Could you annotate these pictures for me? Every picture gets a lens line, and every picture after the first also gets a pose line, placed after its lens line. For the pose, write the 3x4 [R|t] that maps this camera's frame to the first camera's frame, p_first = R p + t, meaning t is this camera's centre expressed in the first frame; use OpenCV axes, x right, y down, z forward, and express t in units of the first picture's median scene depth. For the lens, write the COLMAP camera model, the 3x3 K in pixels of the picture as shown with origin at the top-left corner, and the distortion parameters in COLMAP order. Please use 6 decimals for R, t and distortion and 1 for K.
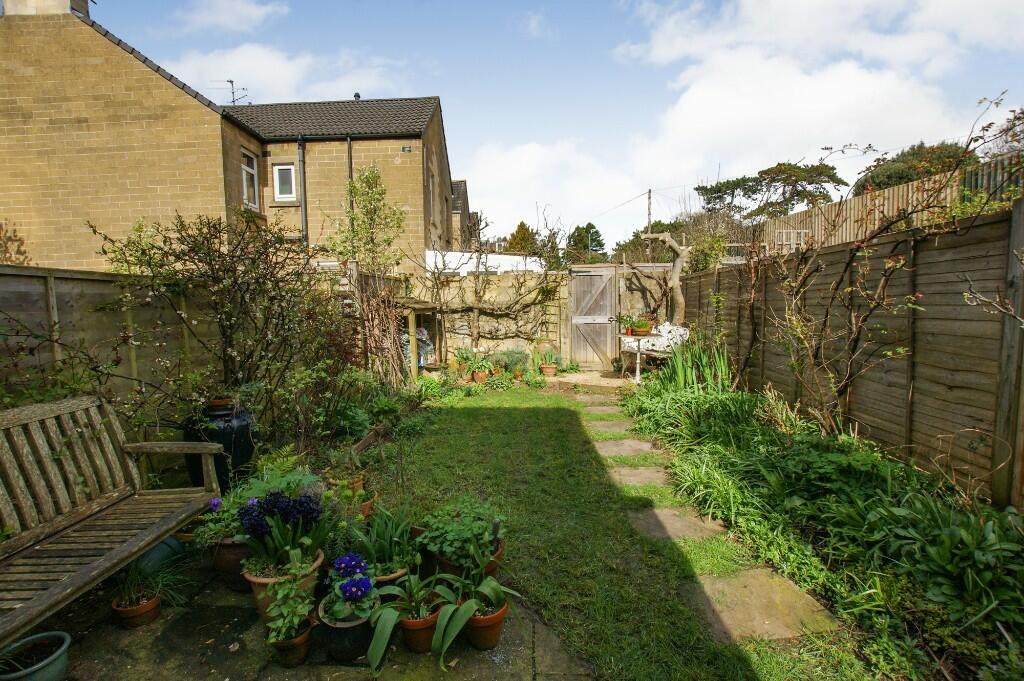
lens RADIAL K [[460.7, 0, 510.2], [0, 460.7, 350.2], [0, 0, 1]] dist [-0.025826, 0.003792]
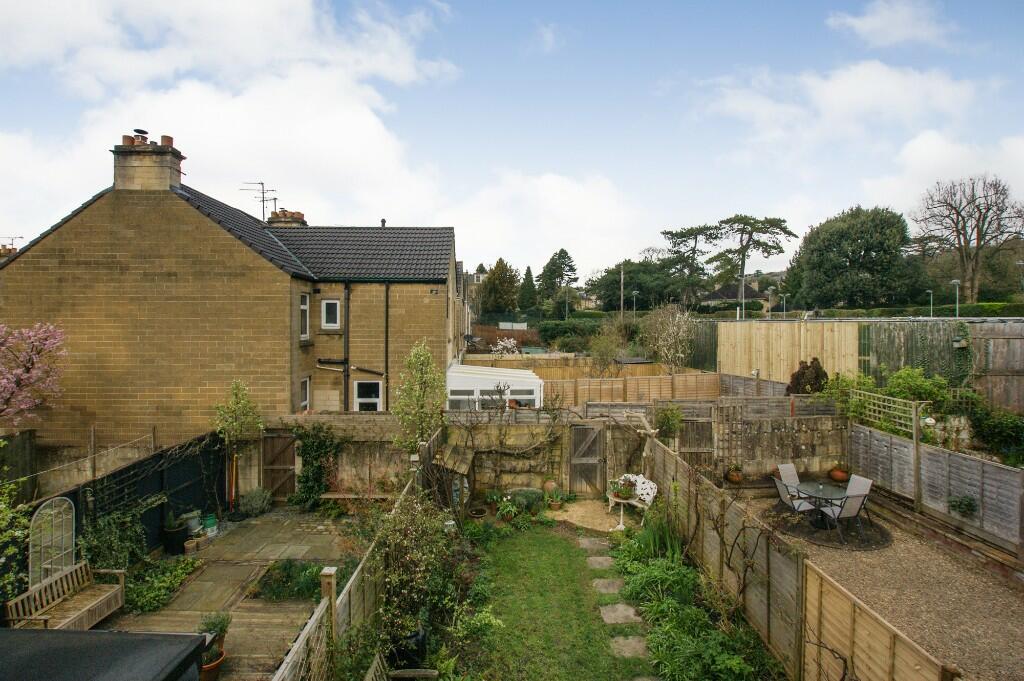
lens RADIAL K [[460.7, 0, 514.4], [0, 460.7, 331.9], [0, 0, 1]] dist [-0.025826, 0.003792]
pose [[0.997269, 0.023216, 0.070112, -0.108338], [-0.017784, 0.996862, -0.077135, -0.274277], [-0.071683, 0.075677, 0.994552, -0.277835]]
